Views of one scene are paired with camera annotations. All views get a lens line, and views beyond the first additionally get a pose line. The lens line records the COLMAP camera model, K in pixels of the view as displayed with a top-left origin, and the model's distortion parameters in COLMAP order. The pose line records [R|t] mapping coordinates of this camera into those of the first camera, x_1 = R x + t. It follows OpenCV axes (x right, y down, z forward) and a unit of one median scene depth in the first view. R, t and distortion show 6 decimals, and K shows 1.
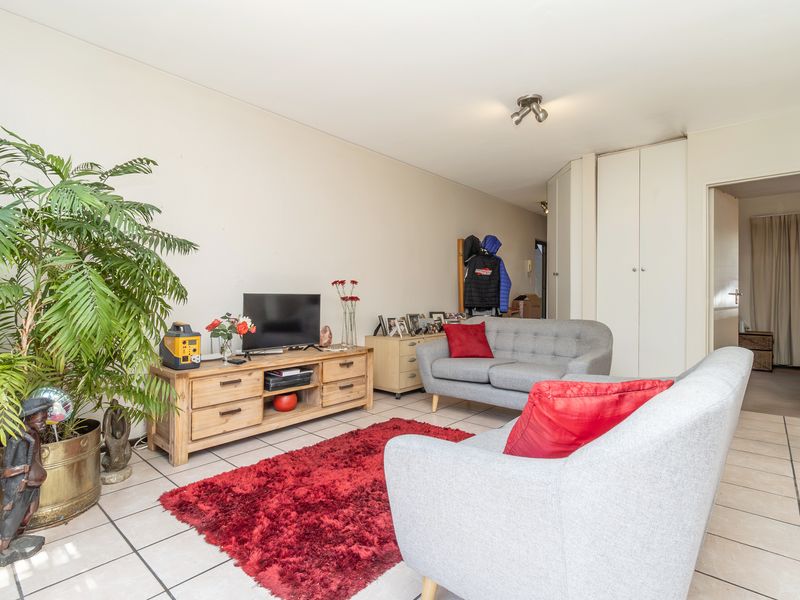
lens RADIAL K [[423.1, 0, 400.0], [0, 423.1, 300.0], [0, 0, 1]] dist [0.001850, 0.000434]
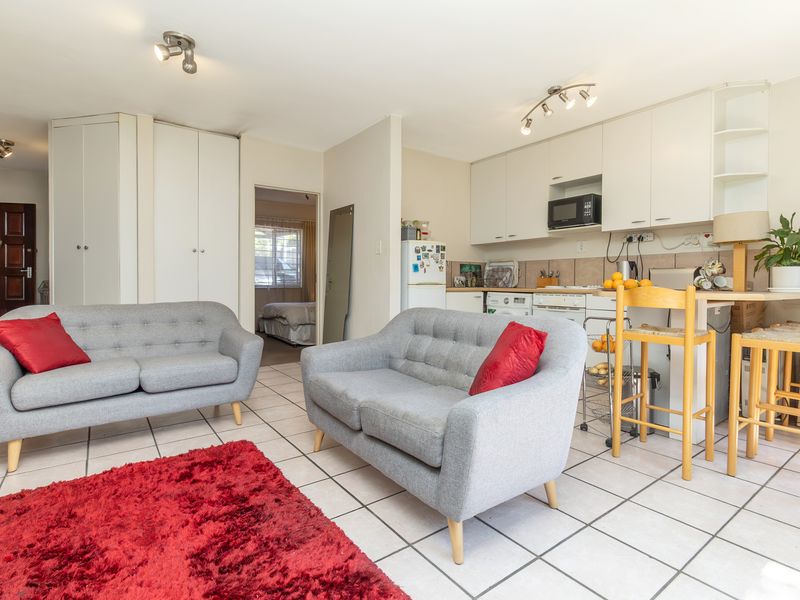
lens RADIAL K [[424.8, 0, 430.8], [0, 424.8, 289.5], [0, 0, 1]] dist [-0.000287, 0.000135]
pose [[0.163104, -0.016503, 0.986471, -0.371961], [0.011316, 0.999826, 0.014855, 0.011793], [-0.986544, 0.008740, 0.163263, 0.313347]]
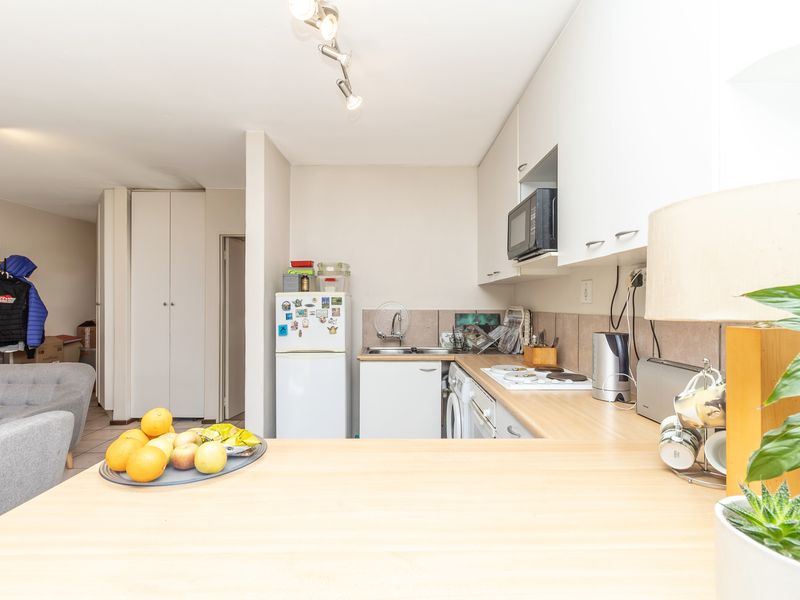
lens RADIAL K [[423.1, 0, 400.0], [0, 423.1, 300.0], [0, 0, 1]] dist [0.001850, 0.000434]
pose [[0.745428, 0.006113, 0.666559, 0.308597], [0.003611, 0.999906, -0.013208, -0.071109], [-0.666577, 0.012253, 0.745336, -0.198993]]
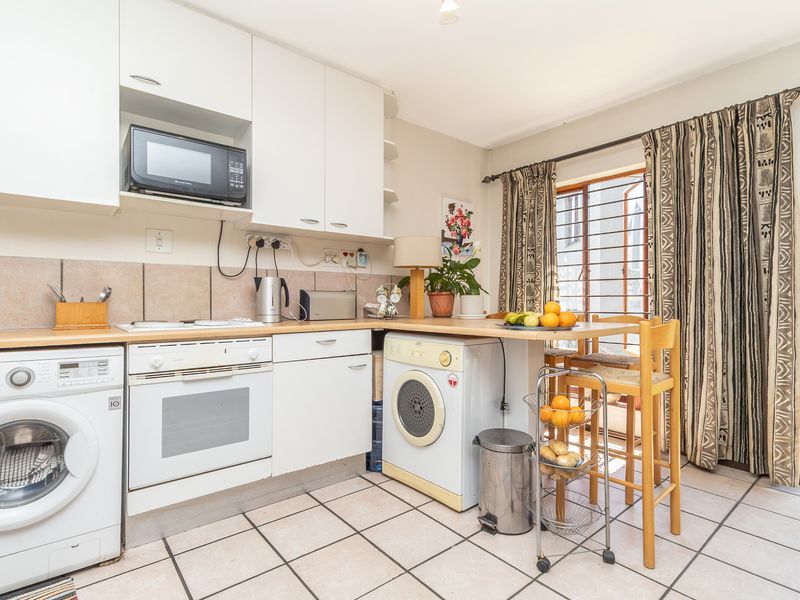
lens RADIAL K [[416.0, 0, 418.4], [0, 416.0, 296.9], [0, 0, 1]] dist [0.002291, 0.000714]
pose [[-0.992071, 0.002199, 0.125658, 0.471836], [0.002445, 0.999995, 0.001803, -0.008411], [-0.125654, 0.002096, -0.992072, 0.633285]]
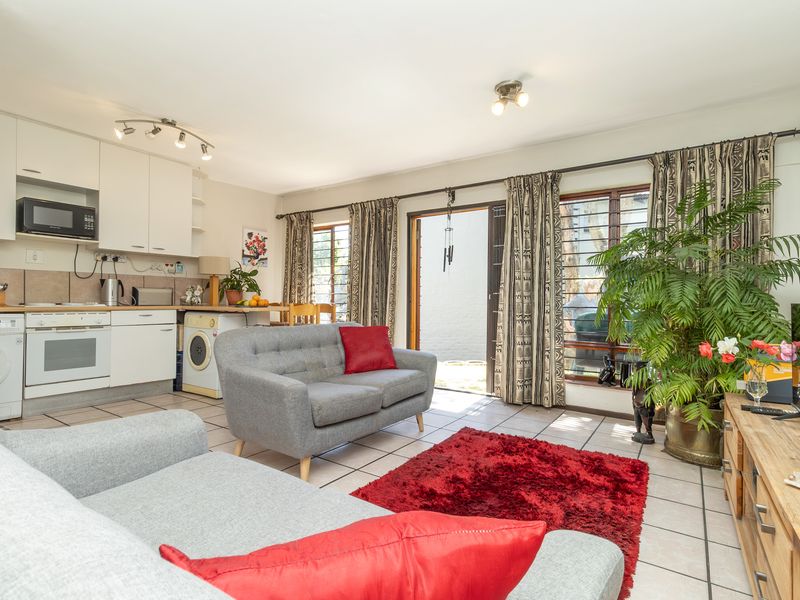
lens RADIAL K [[399.8, 0, 400.0], [0, 399.8, 300.0], [0, 0, 1]] dist [-0.000562, 0.000181]
pose [[-0.990661, -0.009871, -0.135990, 0.159736], [-0.011372, 0.999883, 0.010266, -0.002489], [0.135873, 0.011716, -0.990657, 1.185349]]
